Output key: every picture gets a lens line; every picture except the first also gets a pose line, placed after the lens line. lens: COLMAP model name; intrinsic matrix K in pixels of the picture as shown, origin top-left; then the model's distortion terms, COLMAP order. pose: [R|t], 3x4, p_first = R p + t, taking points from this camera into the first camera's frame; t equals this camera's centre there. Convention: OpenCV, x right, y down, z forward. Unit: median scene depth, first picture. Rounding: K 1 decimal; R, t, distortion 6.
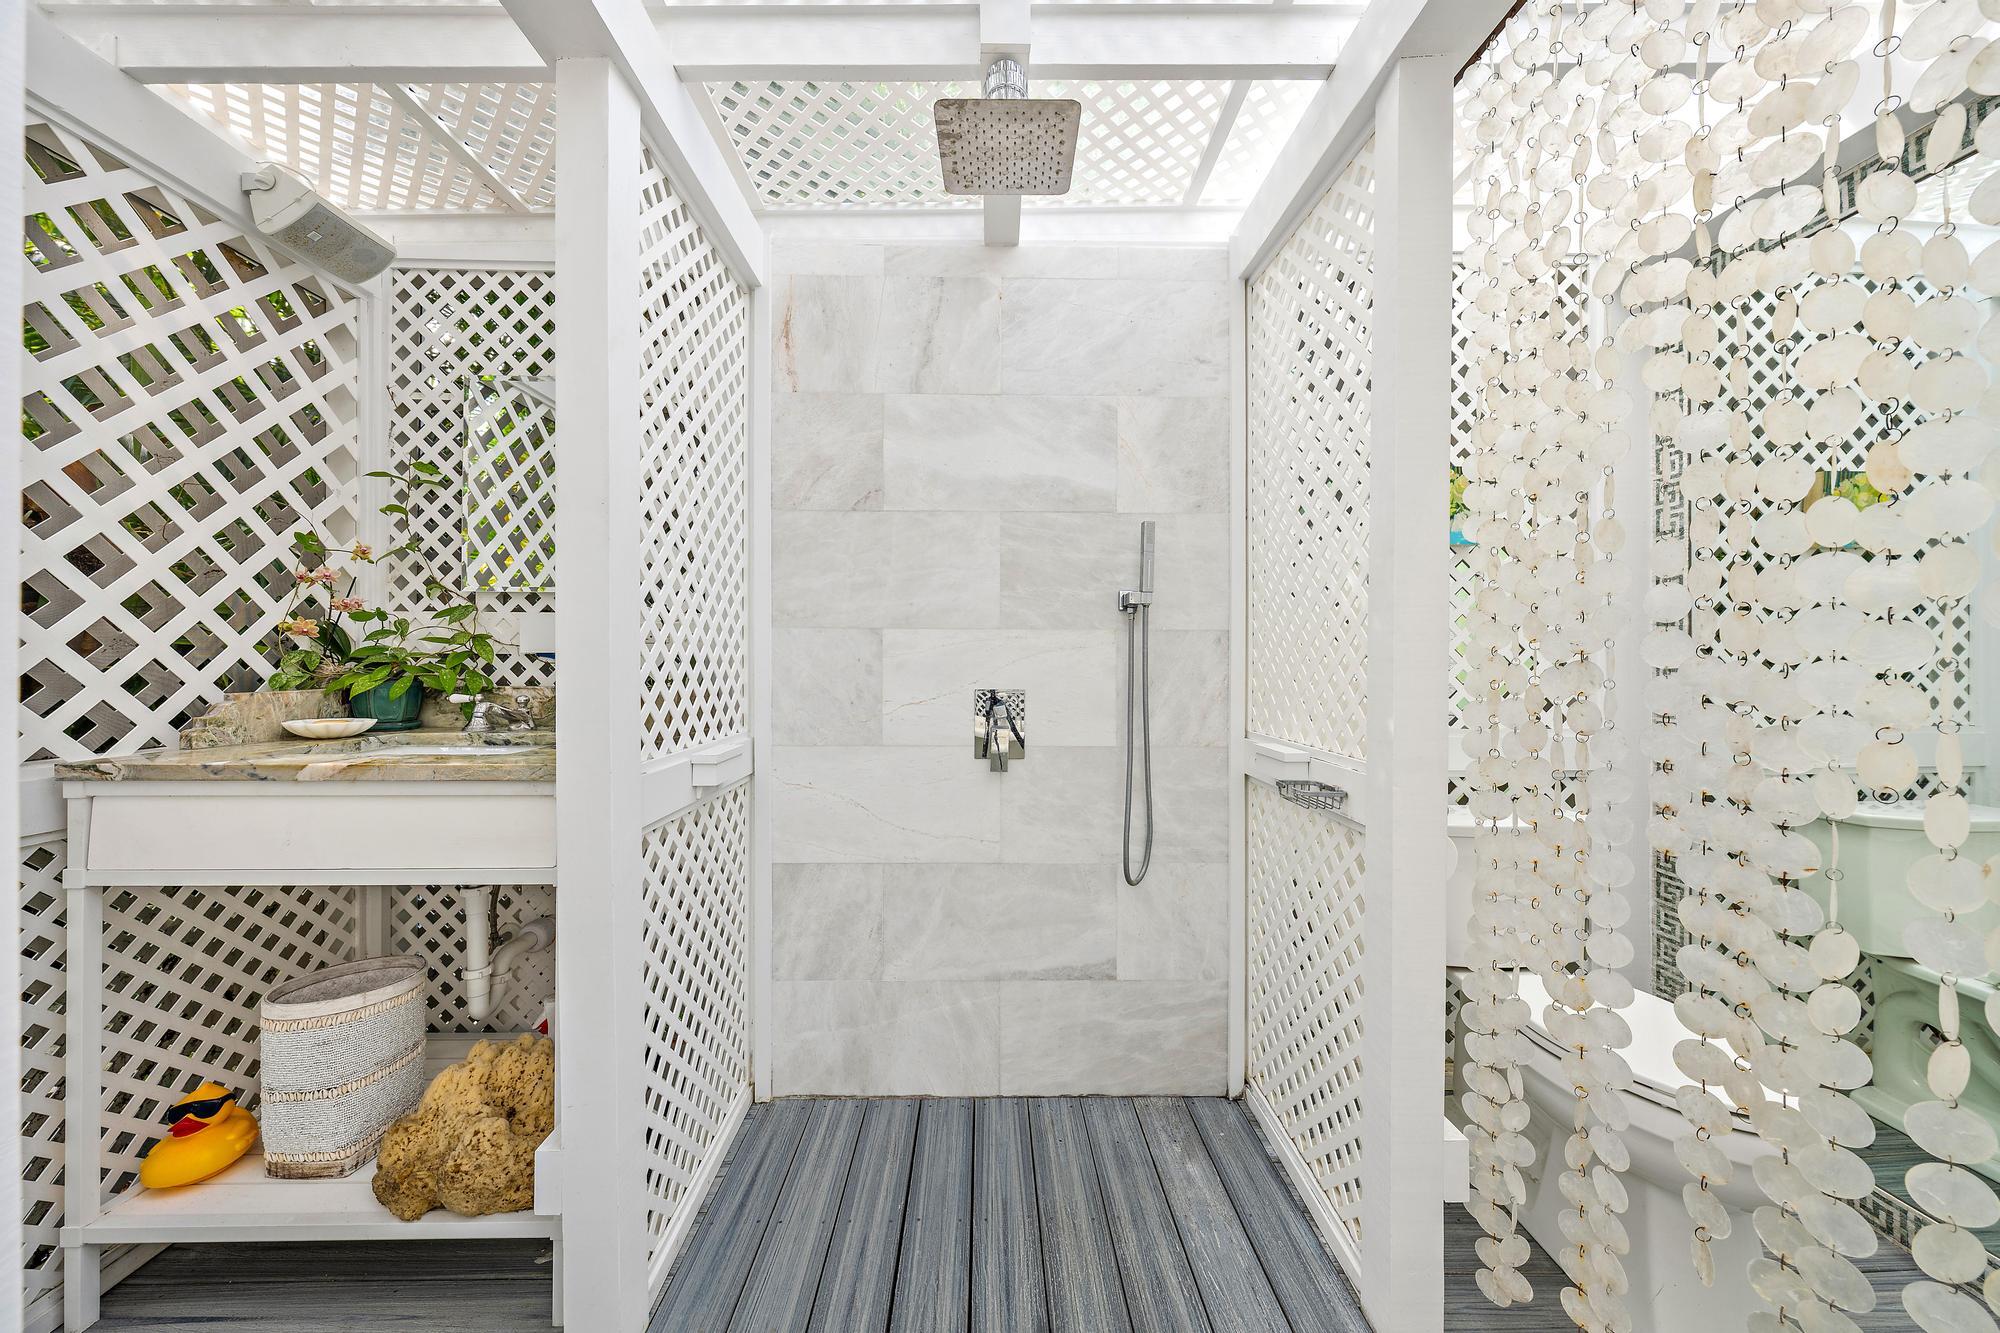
lens RADIAL K [[673.8, 0, 1007.1], [0, 673.8, 656.6], [0, 0, 1]] dist [-0.000015, 0.000311]
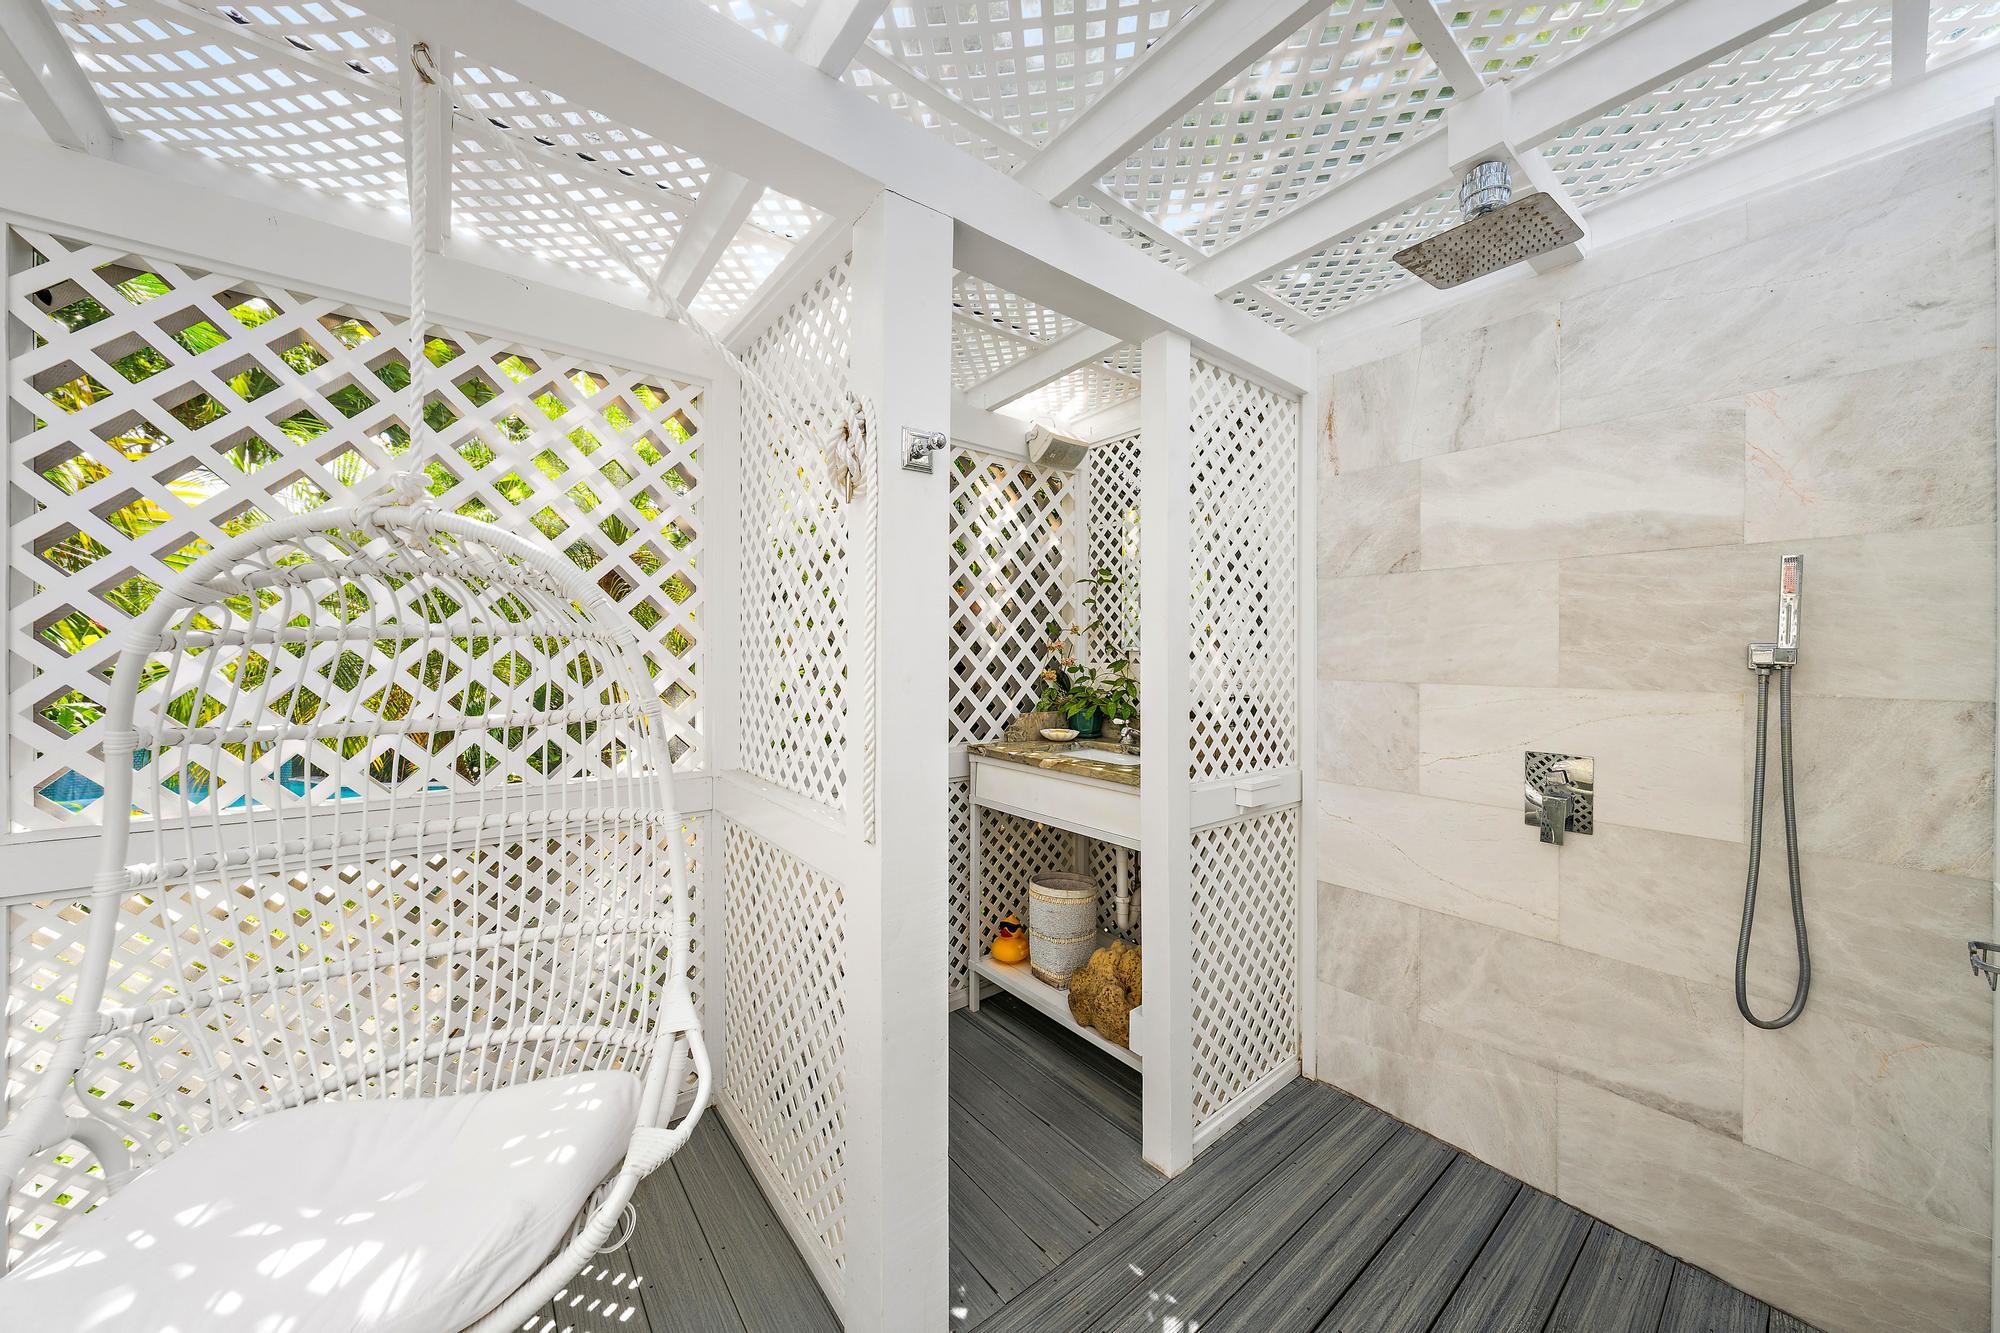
lens RADIAL K [[700.3, 0, 997.9], [0, 700.3, 662.5], [0, 0, 1]] dist [-0.000539, -0.000133]
pose [[0.598260, 0.007501, -0.801267, 0.296240], [-0.001756, 0.999966, 0.008050, -0.081841], [0.801300, -0.003409, 0.598253, -0.175663]]
